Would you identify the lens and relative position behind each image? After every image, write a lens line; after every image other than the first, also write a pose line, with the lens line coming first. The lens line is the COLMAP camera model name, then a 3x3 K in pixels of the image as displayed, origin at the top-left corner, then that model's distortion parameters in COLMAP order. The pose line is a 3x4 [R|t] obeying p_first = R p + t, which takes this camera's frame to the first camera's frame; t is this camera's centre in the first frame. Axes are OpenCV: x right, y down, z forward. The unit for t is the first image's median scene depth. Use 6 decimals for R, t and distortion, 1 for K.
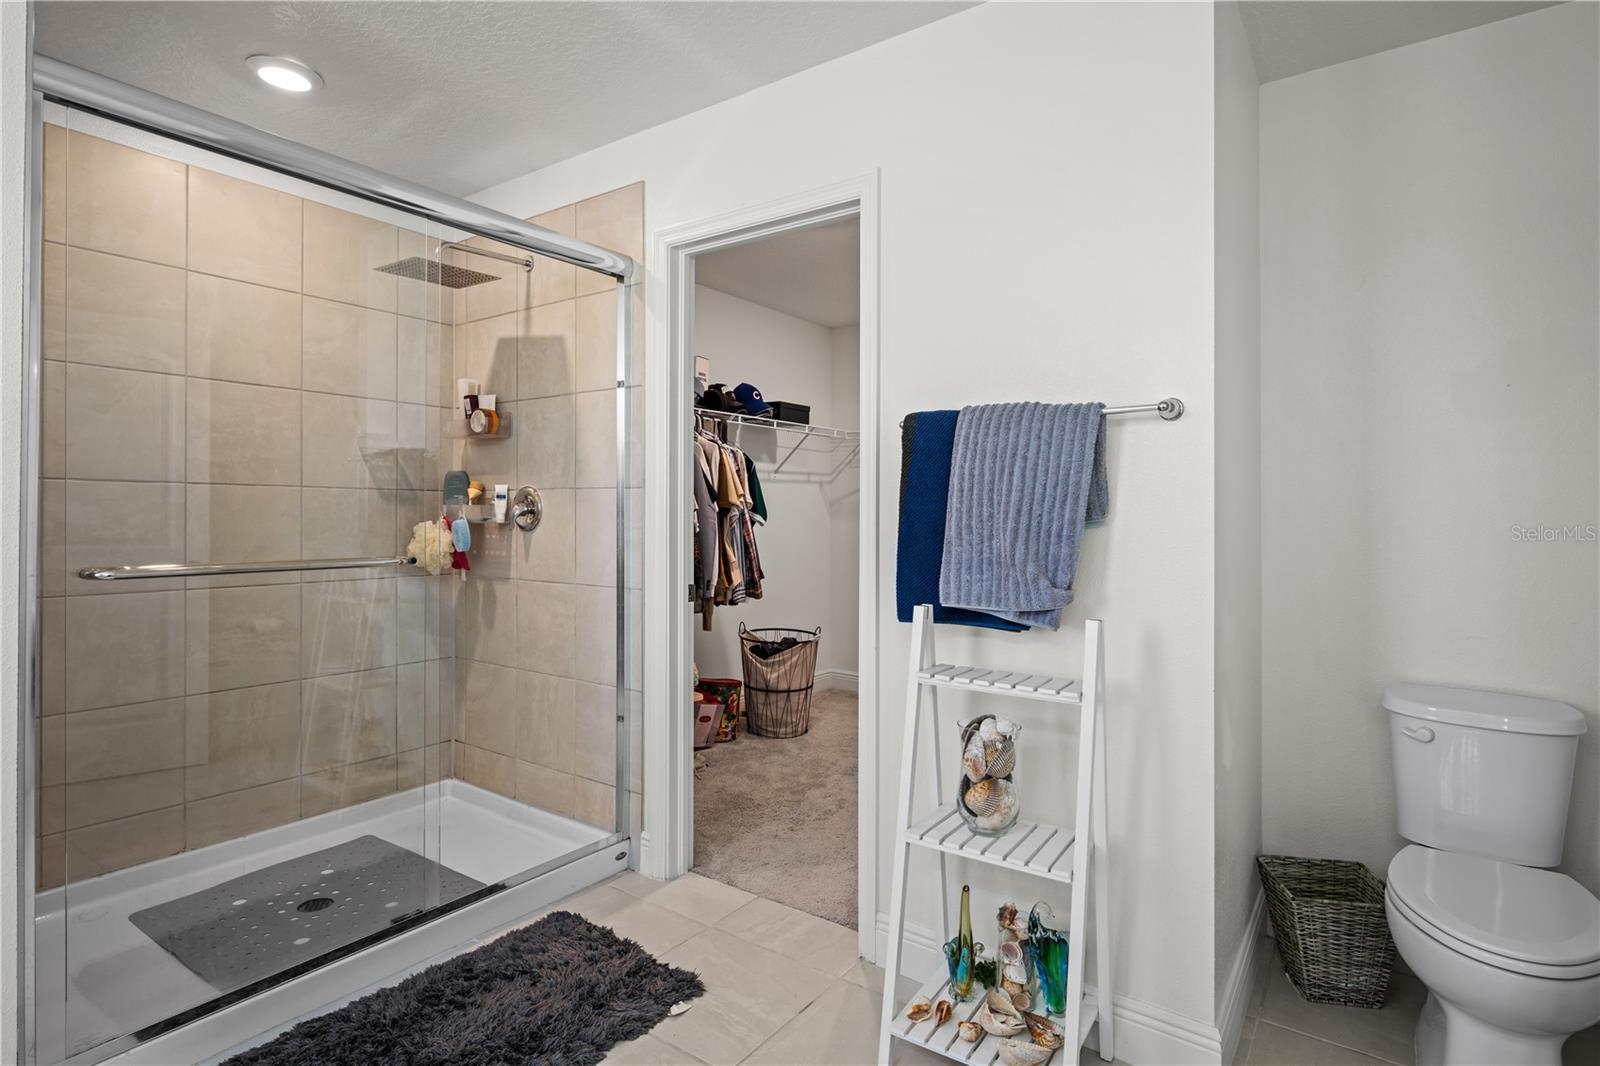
lens RADIAL K [[802.9, 0, 799.2], [0, 802.9, 517.4], [0, 0, 1]] dist [0.001930, -0.001265]
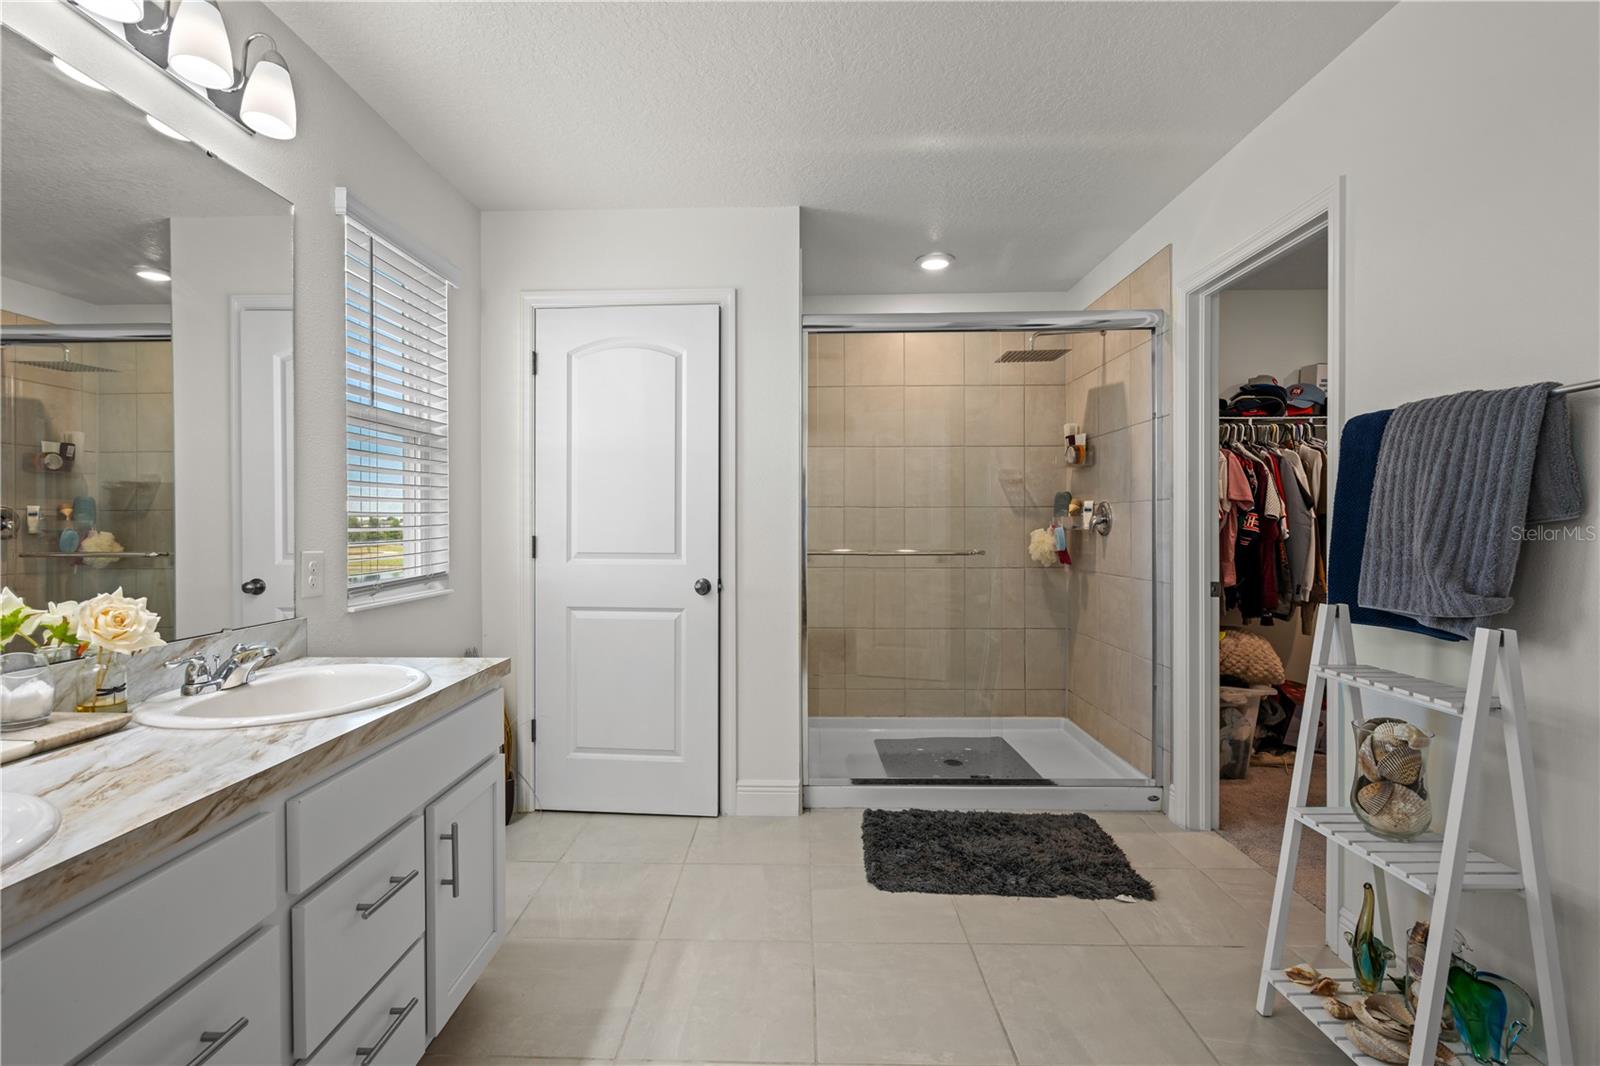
lens RADIAL K [[692.3, 0, 786.3], [0, 692.3, 535.6], [0, 0, 1]] dist [0.006047, -0.001028]
pose [[0.557917, 0.002932, -0.829892, 0.424766], [0.004576, 0.999968, 0.006609, 0.009824], [0.829884, -0.007485, 0.557885, -0.074606]]
